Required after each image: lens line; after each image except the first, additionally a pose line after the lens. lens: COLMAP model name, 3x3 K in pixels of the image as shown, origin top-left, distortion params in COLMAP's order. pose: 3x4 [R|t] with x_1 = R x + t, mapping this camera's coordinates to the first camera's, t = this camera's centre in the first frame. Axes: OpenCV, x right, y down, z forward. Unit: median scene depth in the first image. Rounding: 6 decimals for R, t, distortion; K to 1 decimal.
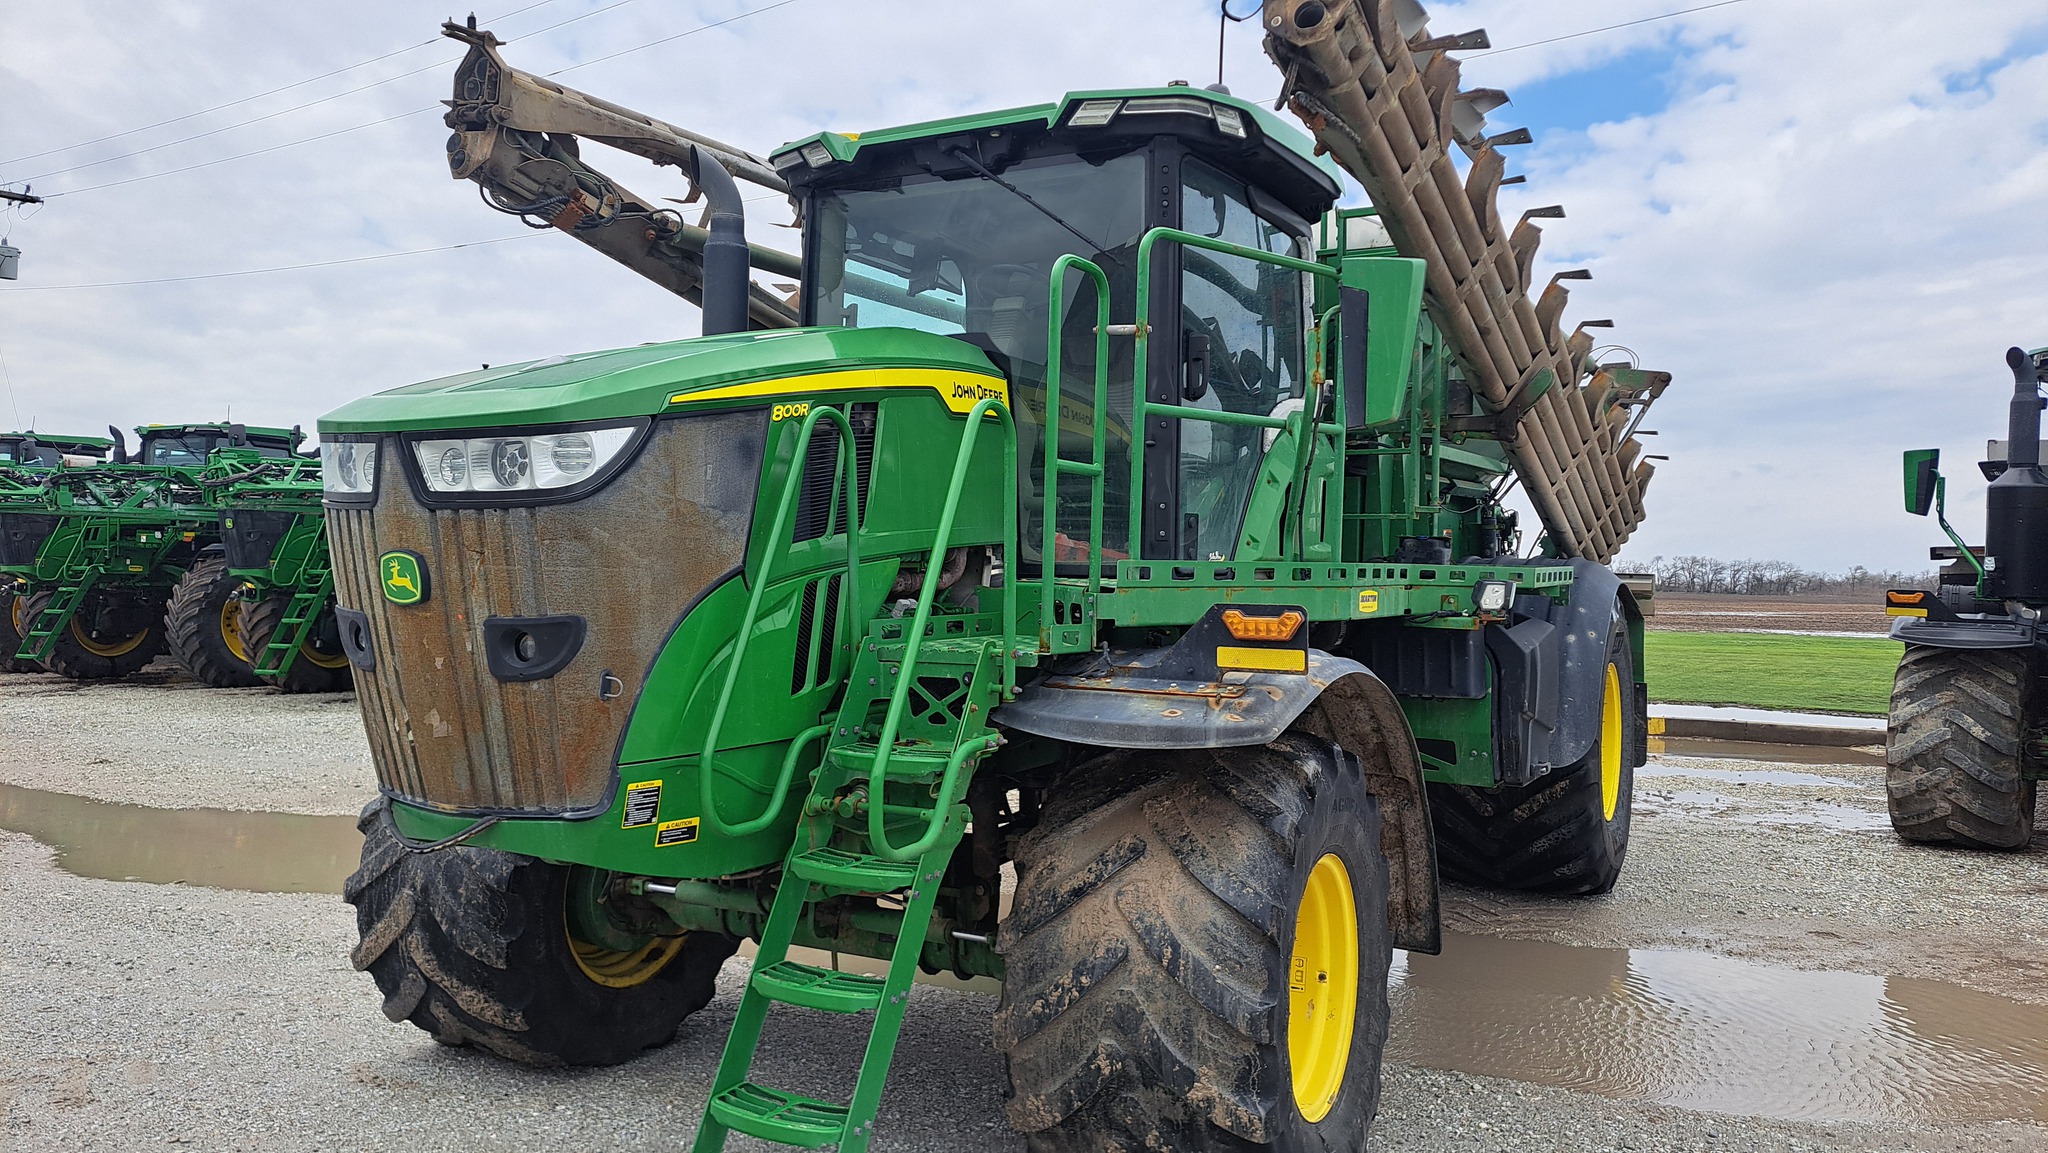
lens RADIAL K [[1426.6, 0, 1041.3], [0, 1426.6, 571.6], [0, 0, 1]] dist [0.075473, -0.062598]
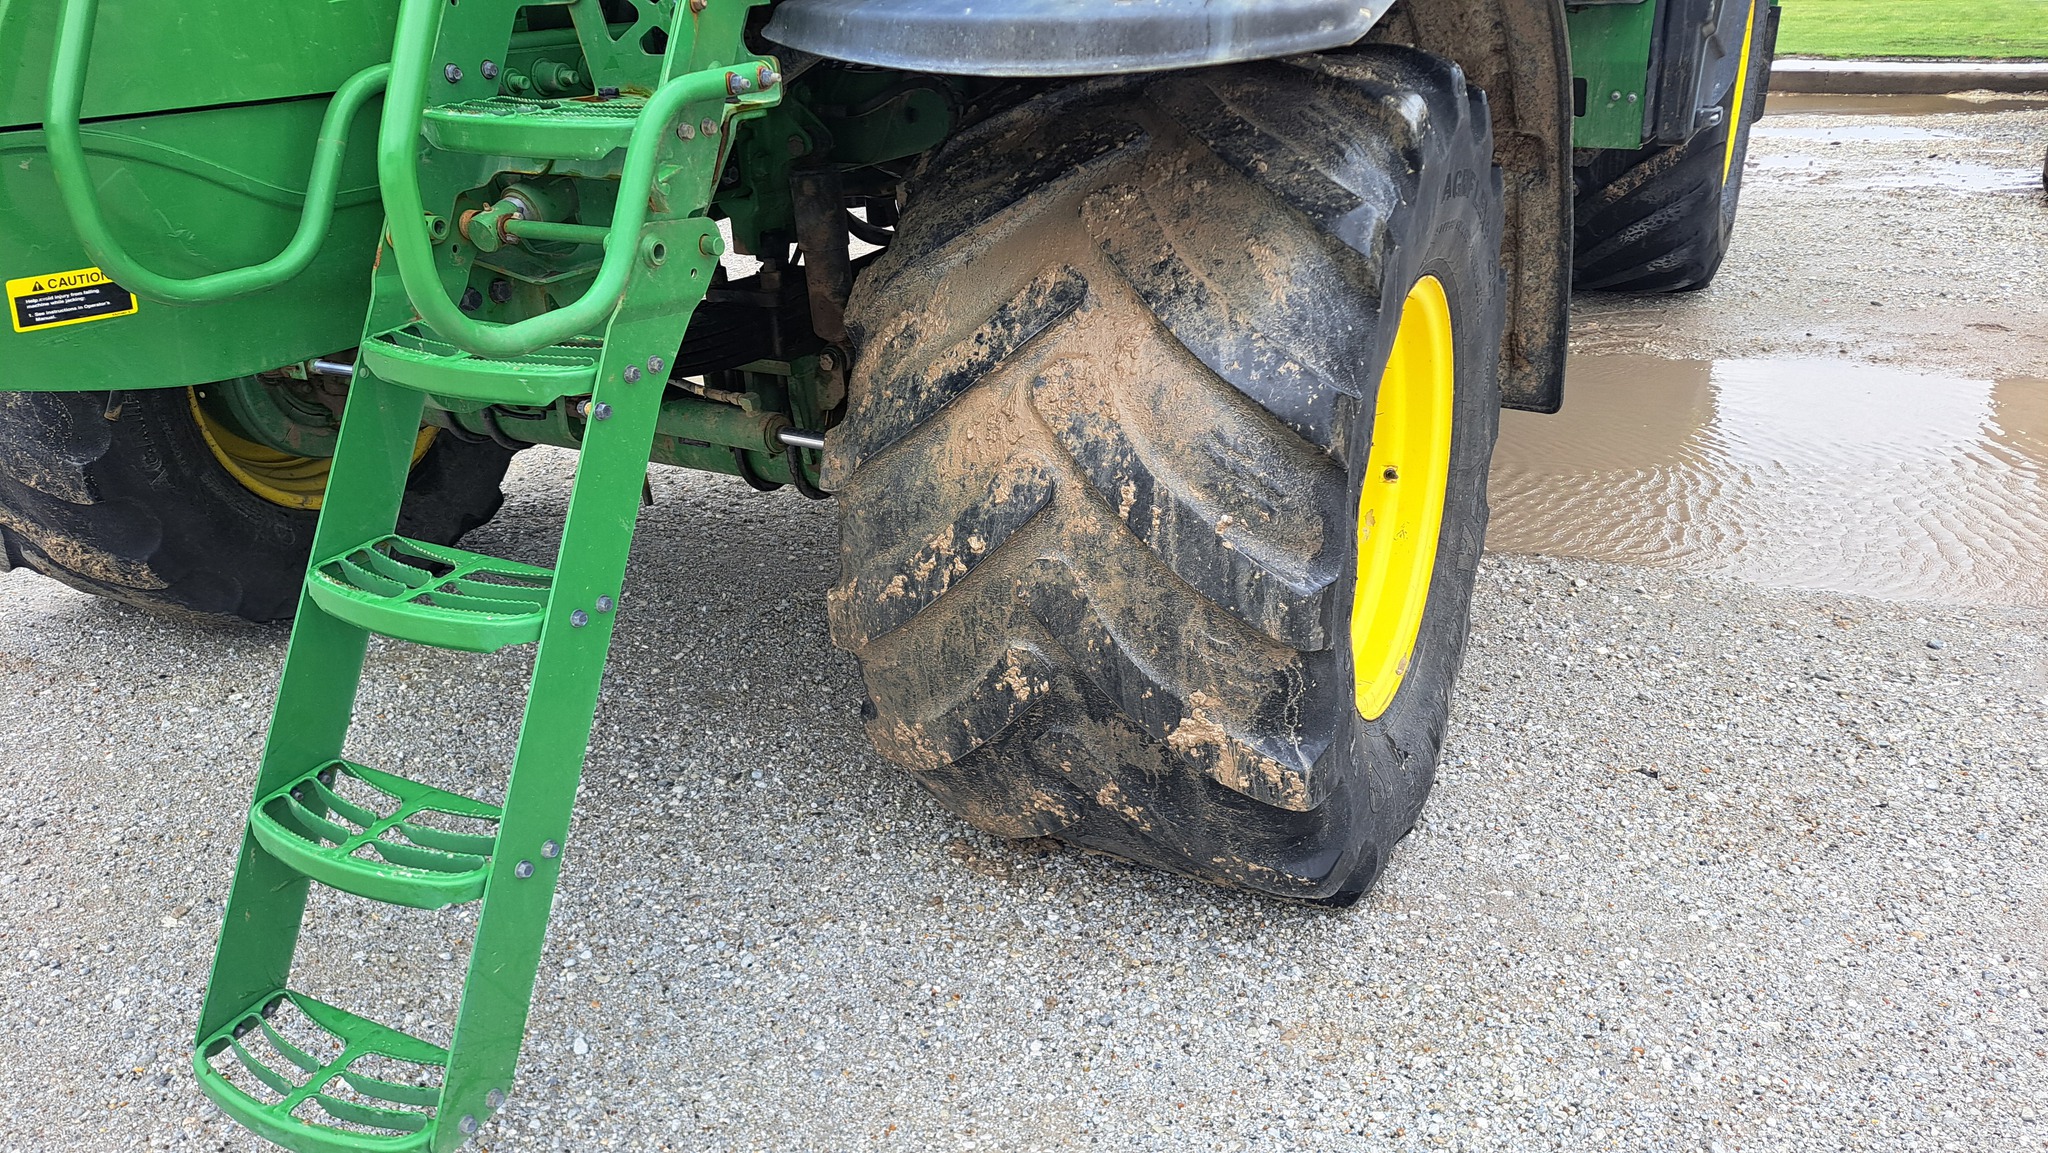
lens RADIAL K [[1413.3, 0, 1039.5], [0, 1413.3, 560.3], [0, 0, 1]] dist [0.121194, -0.168866]
pose [[0.998975, -0.045123, -0.003504, 0.054191], [0.042933, 0.920295, 0.388863, 0.084839], [-0.014322, -0.388615, 0.921289, 0.500231]]
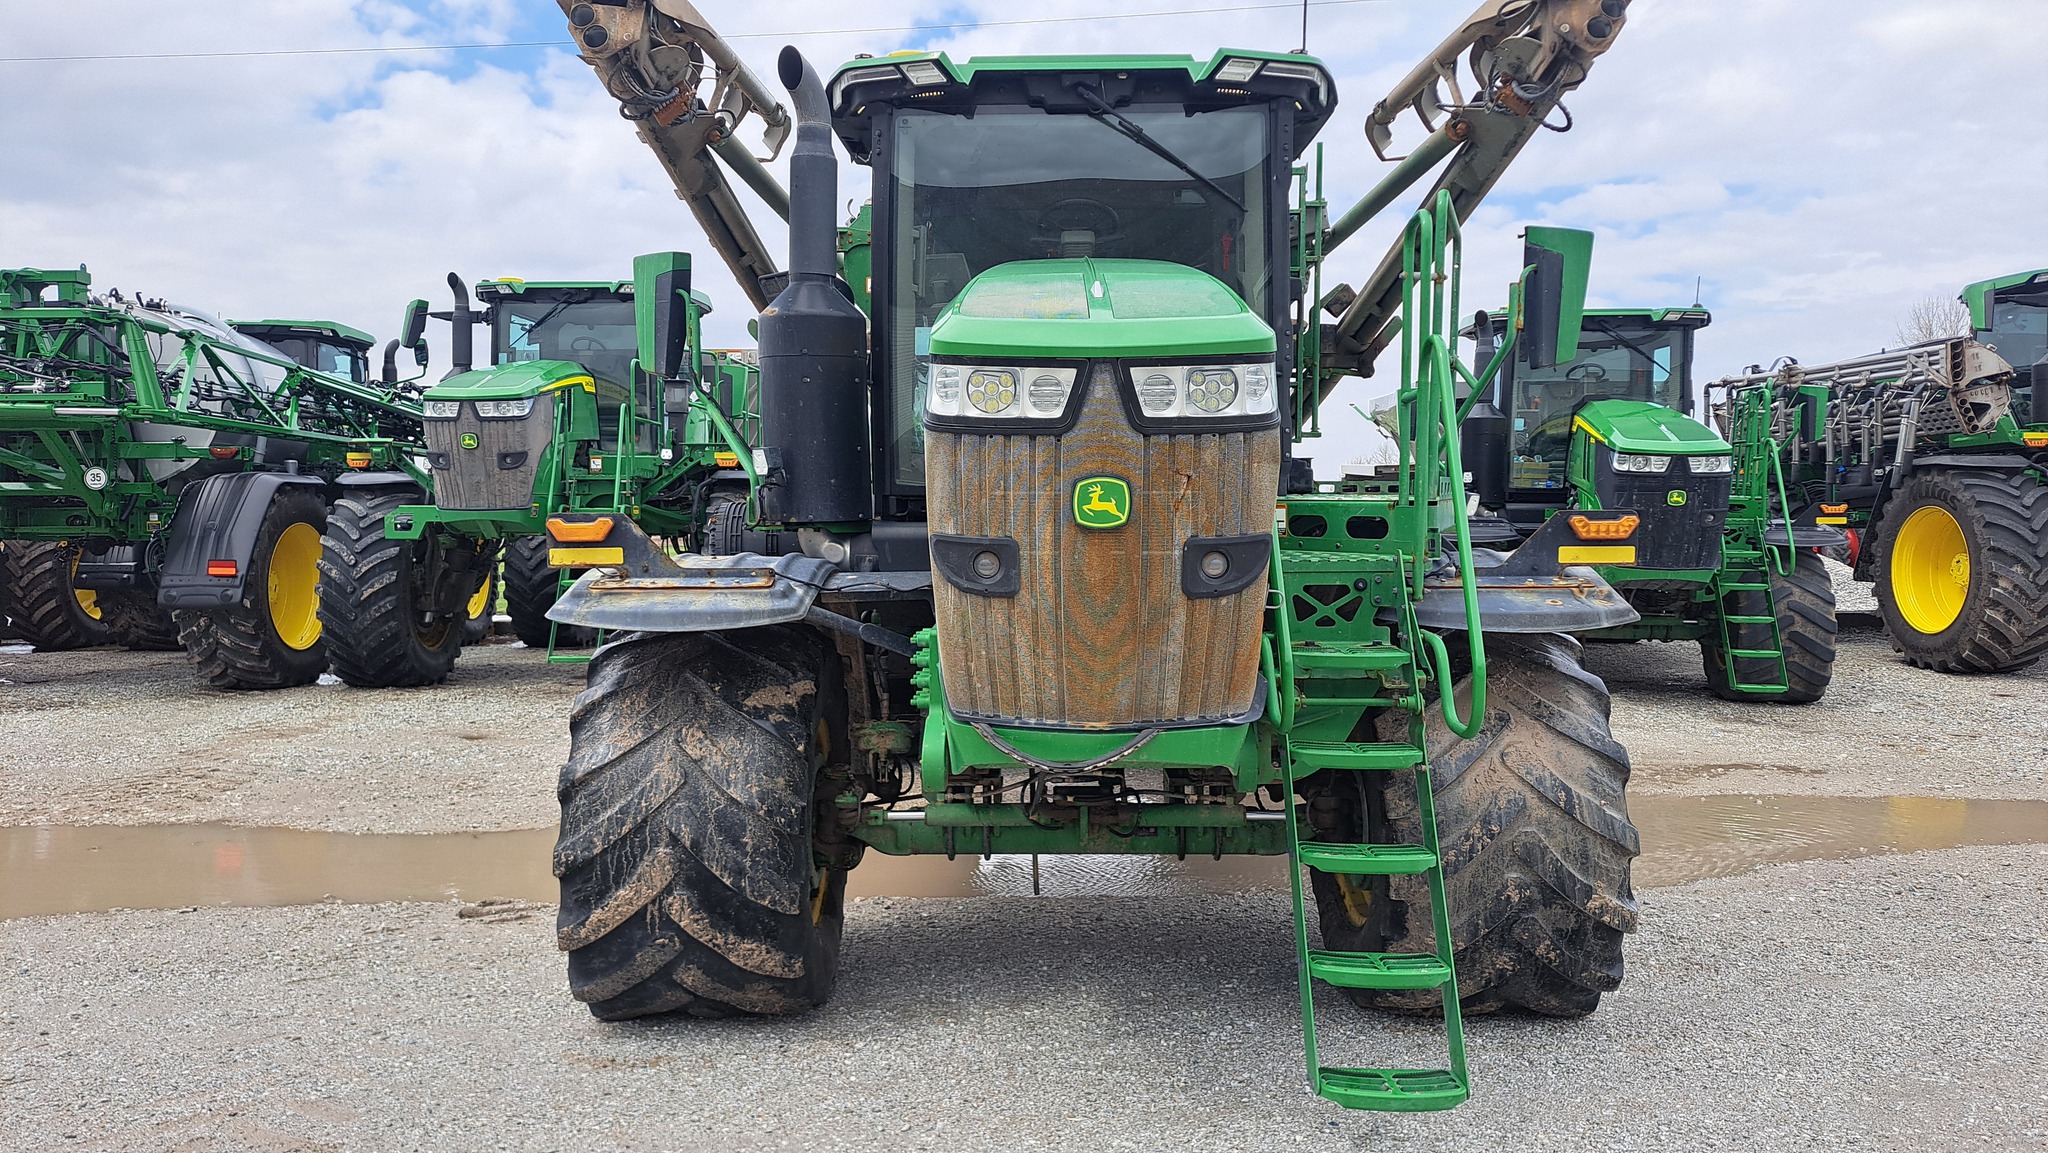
lens RADIAL K [[1413.3, 0, 1039.5], [0, 1413.3, 560.3], [0, 0, 1]] dist [0.121194, -0.168866]
pose [[0.888411, -0.039357, 0.457359, -0.823991], [0.018785, 0.998600, 0.049442, -0.004419], [-0.458665, -0.035333, 0.887907, 0.118329]]
